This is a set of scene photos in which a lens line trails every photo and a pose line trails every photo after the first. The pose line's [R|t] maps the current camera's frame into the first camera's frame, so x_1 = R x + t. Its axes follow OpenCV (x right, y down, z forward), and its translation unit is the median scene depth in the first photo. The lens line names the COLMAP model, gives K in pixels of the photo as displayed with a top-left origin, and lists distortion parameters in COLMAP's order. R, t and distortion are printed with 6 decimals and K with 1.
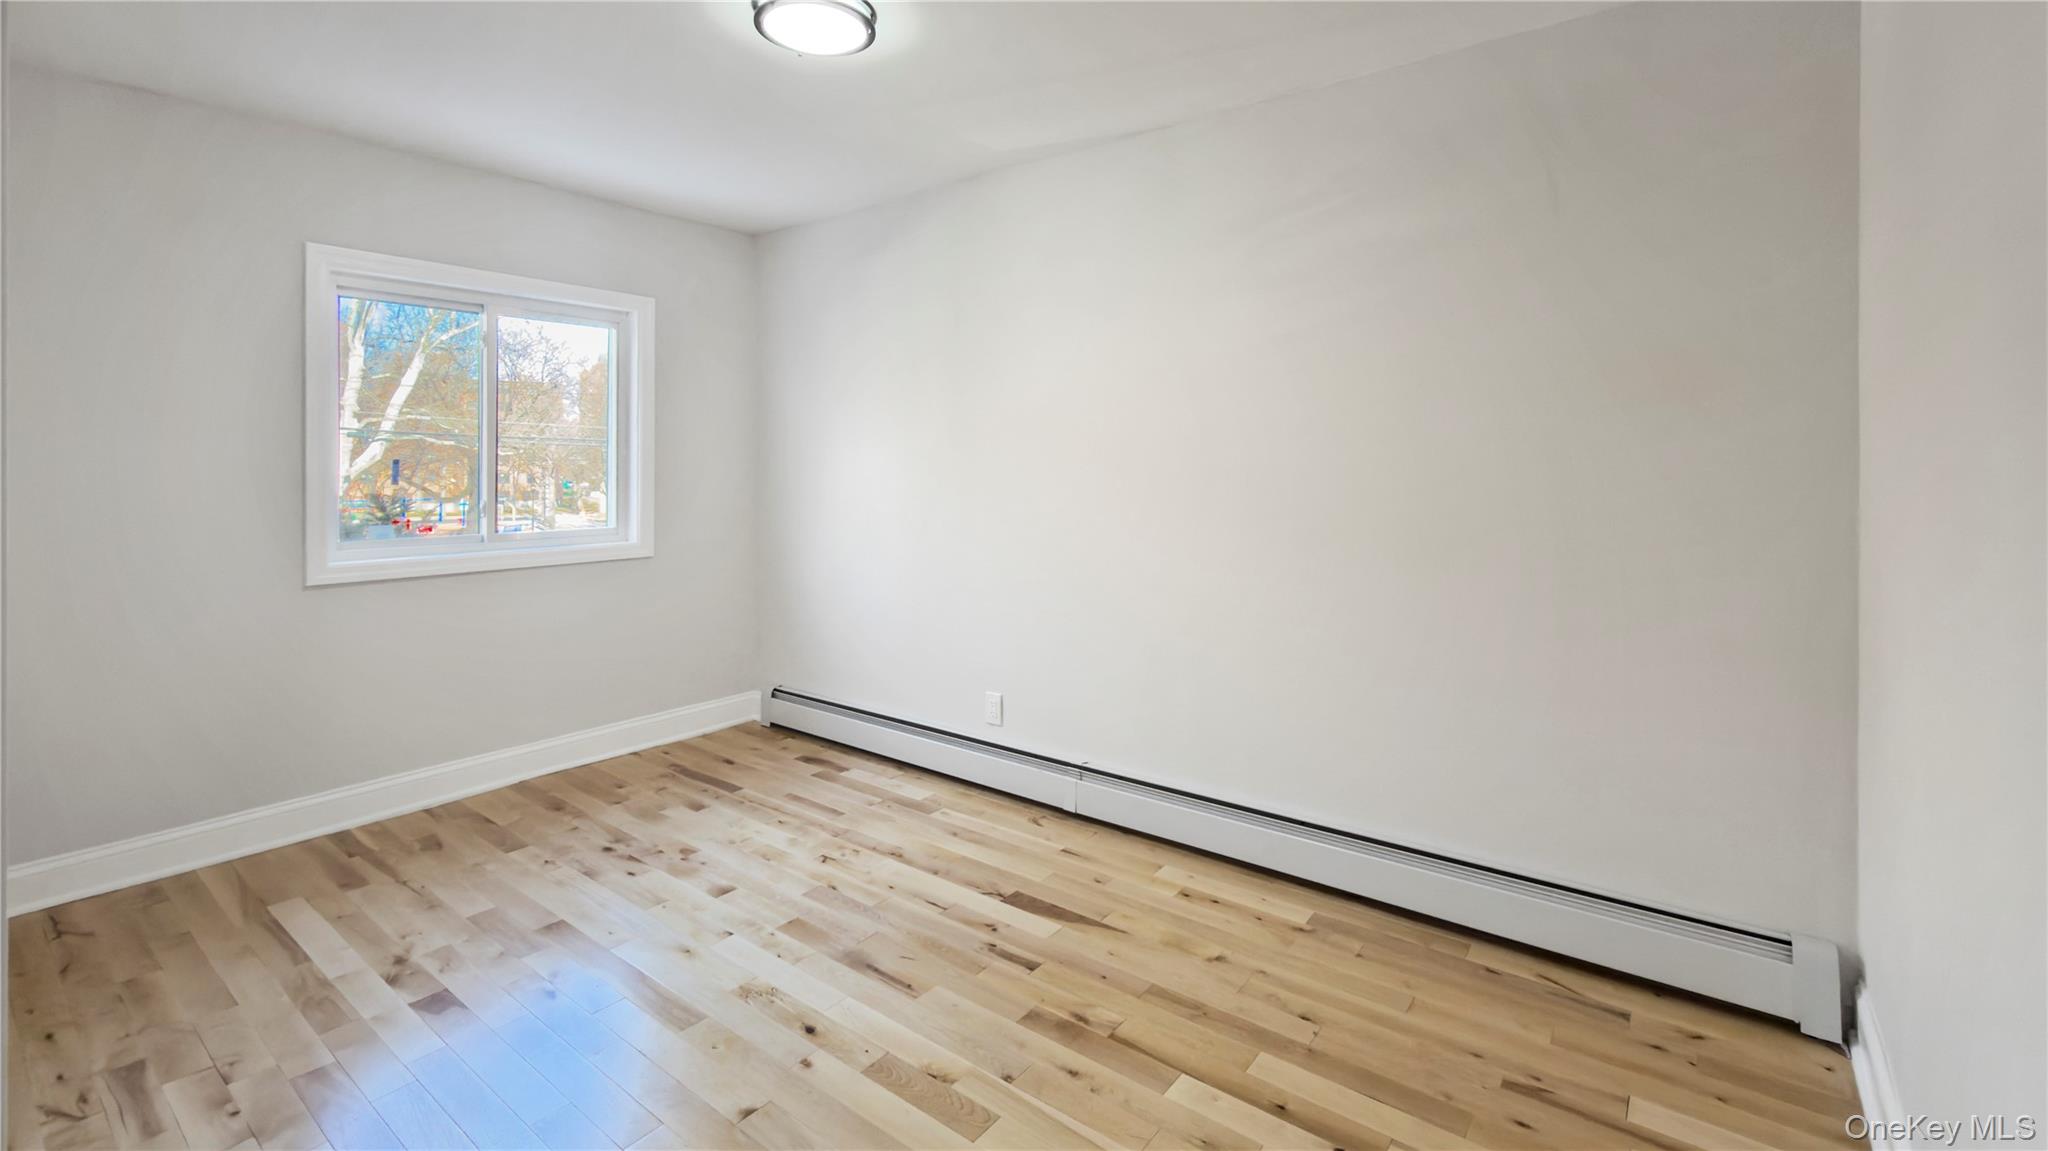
lens RADIAL K [[885.4, 0, 1029.3], [0, 885.4, 583.1], [0, 0, 1]] dist [0.001812, 0.000268]
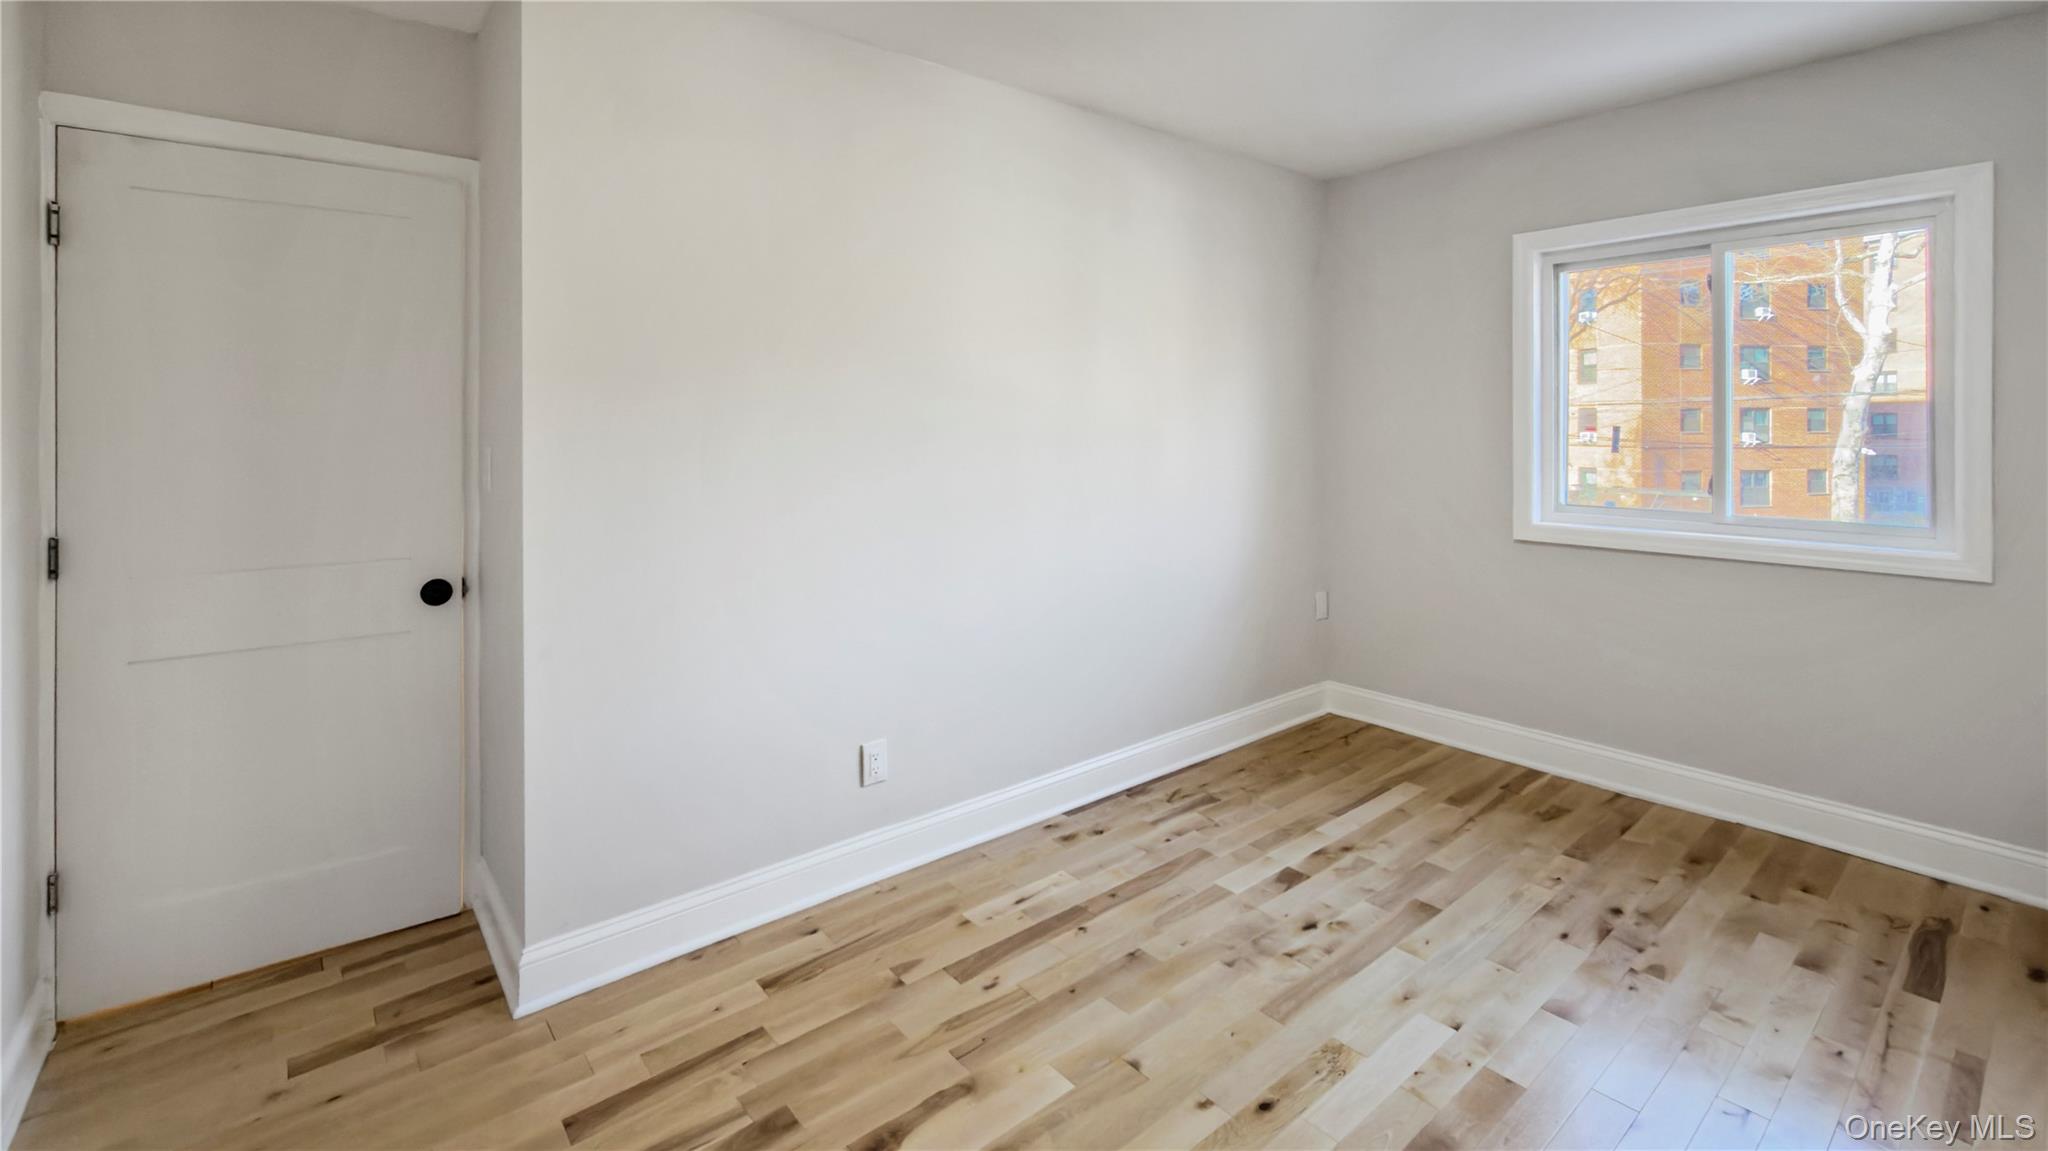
lens RADIAL K [[885.4, 0, 1028.4], [0, 885.4, 566.5], [0, 0, 1]] dist [0.001812, 0.000268]
pose [[-0.199389, 0.164230, -0.966060, 0.422856], [-0.132711, 0.972247, 0.192673, -0.105767], [0.970892, 0.166623, -0.172060, 0.662401]]
